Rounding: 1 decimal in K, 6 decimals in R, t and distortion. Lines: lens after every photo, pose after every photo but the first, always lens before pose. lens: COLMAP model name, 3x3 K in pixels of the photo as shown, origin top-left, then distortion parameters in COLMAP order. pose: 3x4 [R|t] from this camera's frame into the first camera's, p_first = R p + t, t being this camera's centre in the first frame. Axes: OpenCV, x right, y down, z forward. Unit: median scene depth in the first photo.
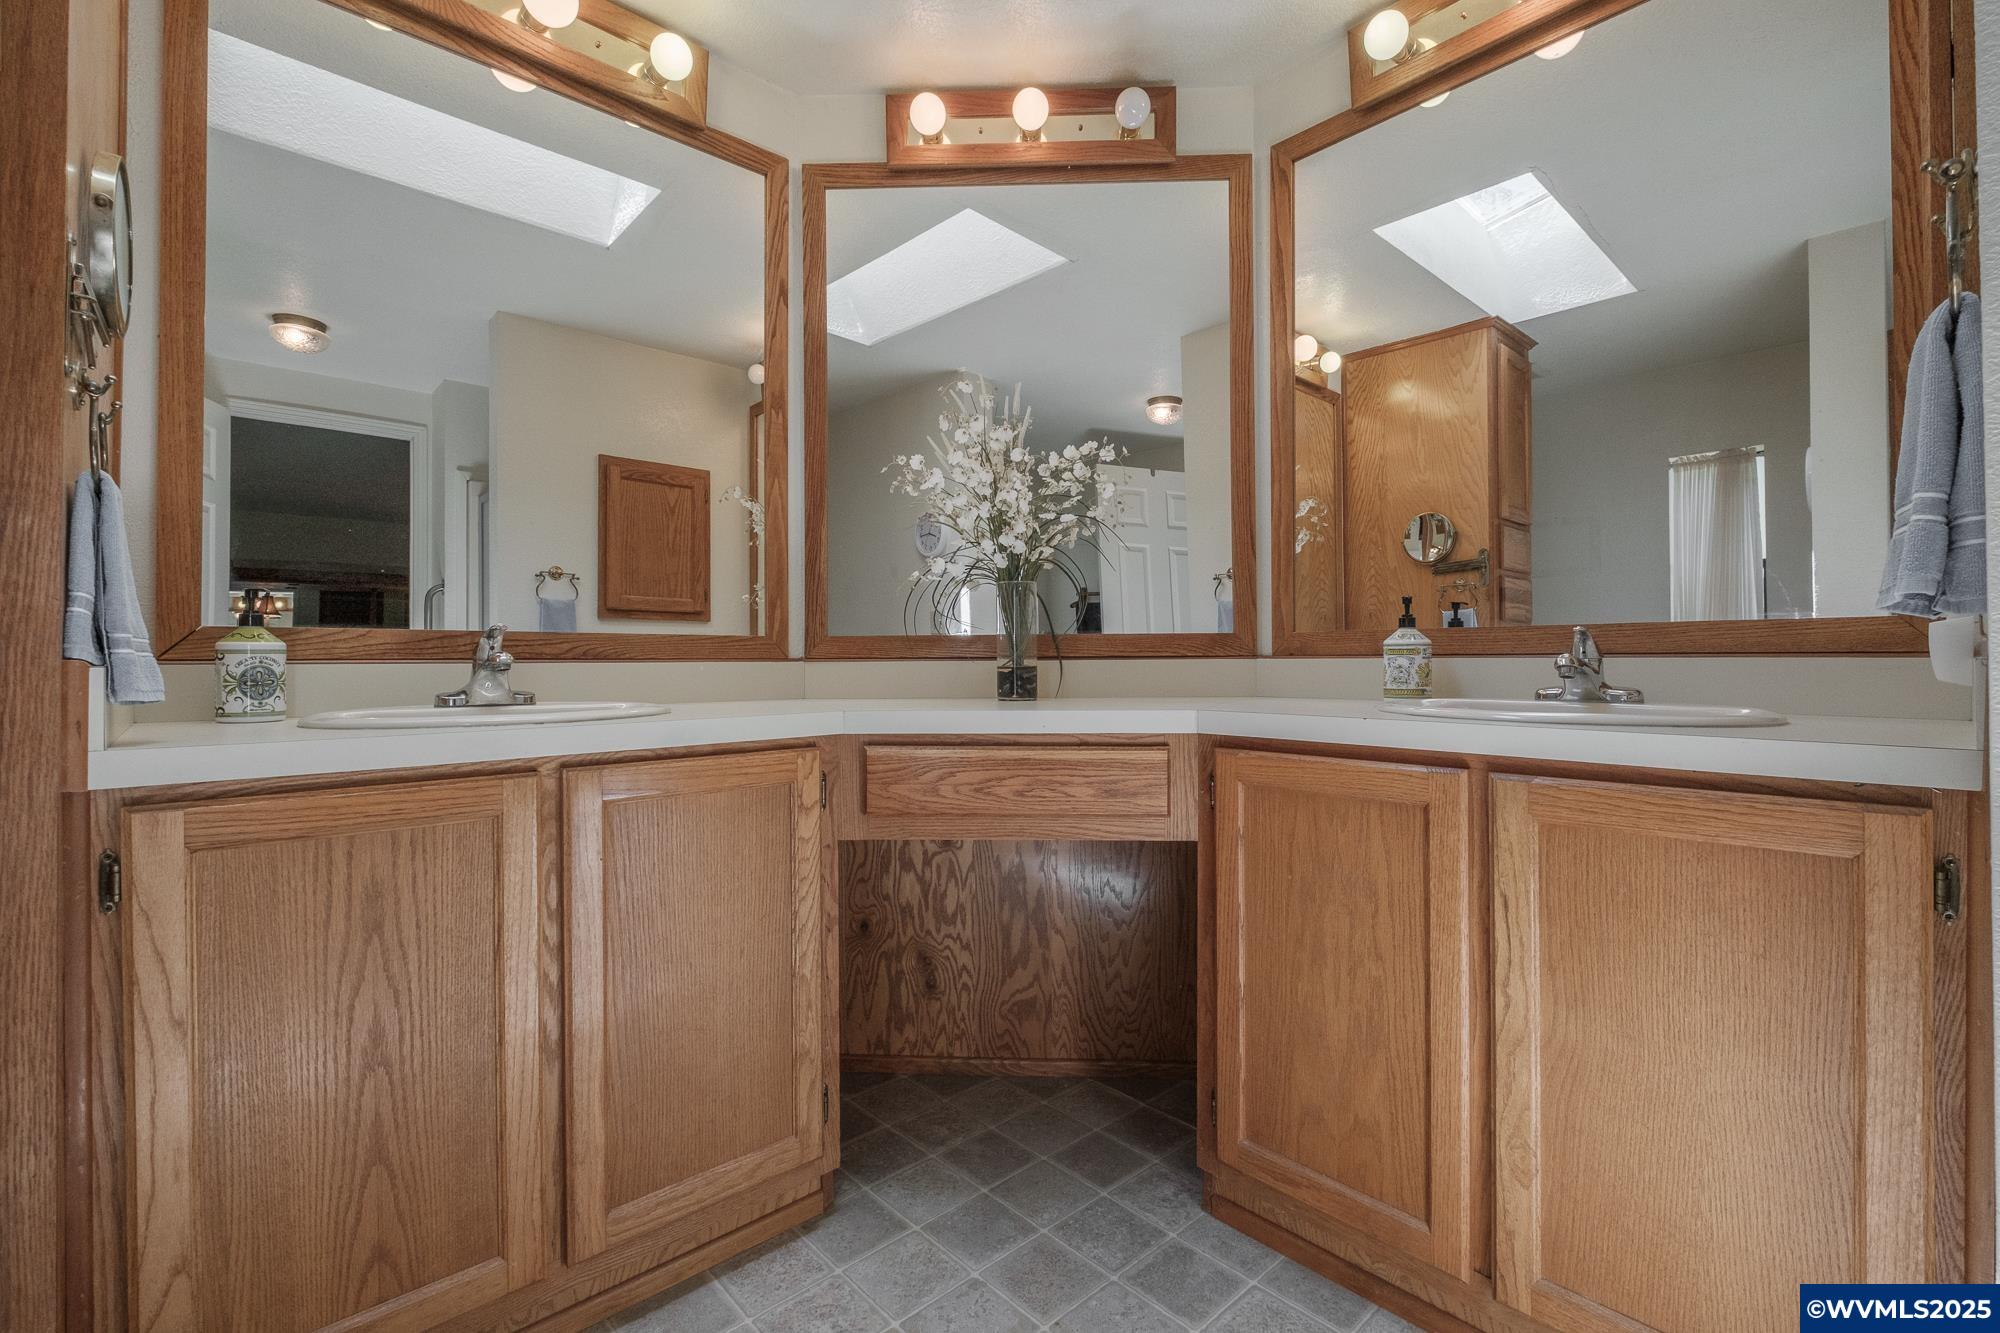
lens RADIAL K [[876.5, 0, 1000.1], [0, 876.5, 656.4], [0, 0, 1]] dist [0.006531, -0.007524]
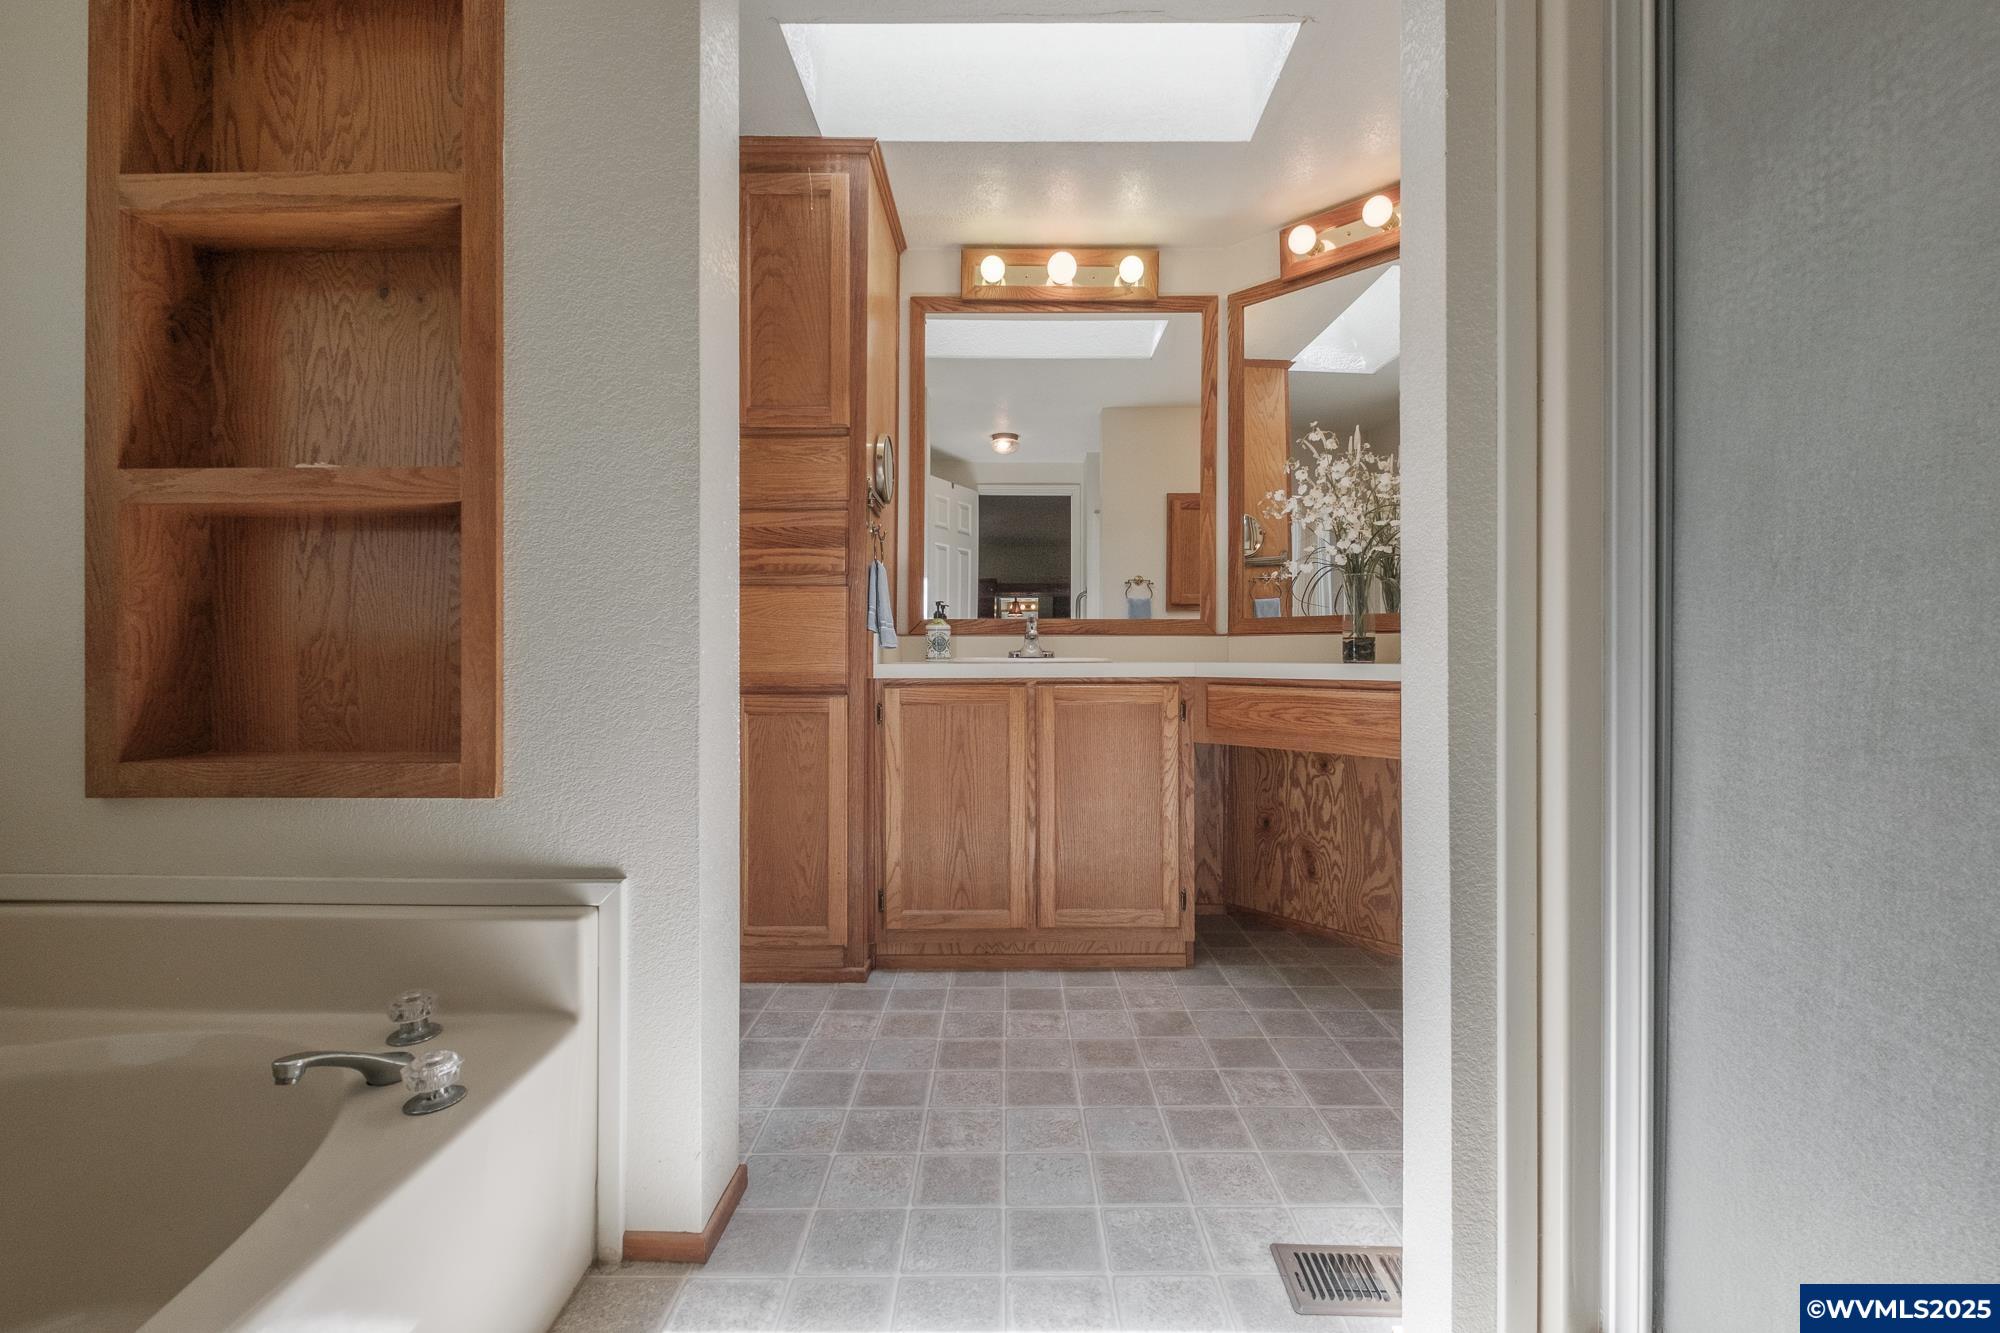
lens RADIAL K [[870.2, 0, 1012.1], [0, 870.2, 655.0], [0, 0, 1]] dist [0.018615, -0.014504]
pose [[0.740987, 0.004984, -0.671501, 0.652581], [-0.000064, 0.999973, 0.007351, 0.035522], [0.671520, -0.005404, 0.740967, -0.428293]]
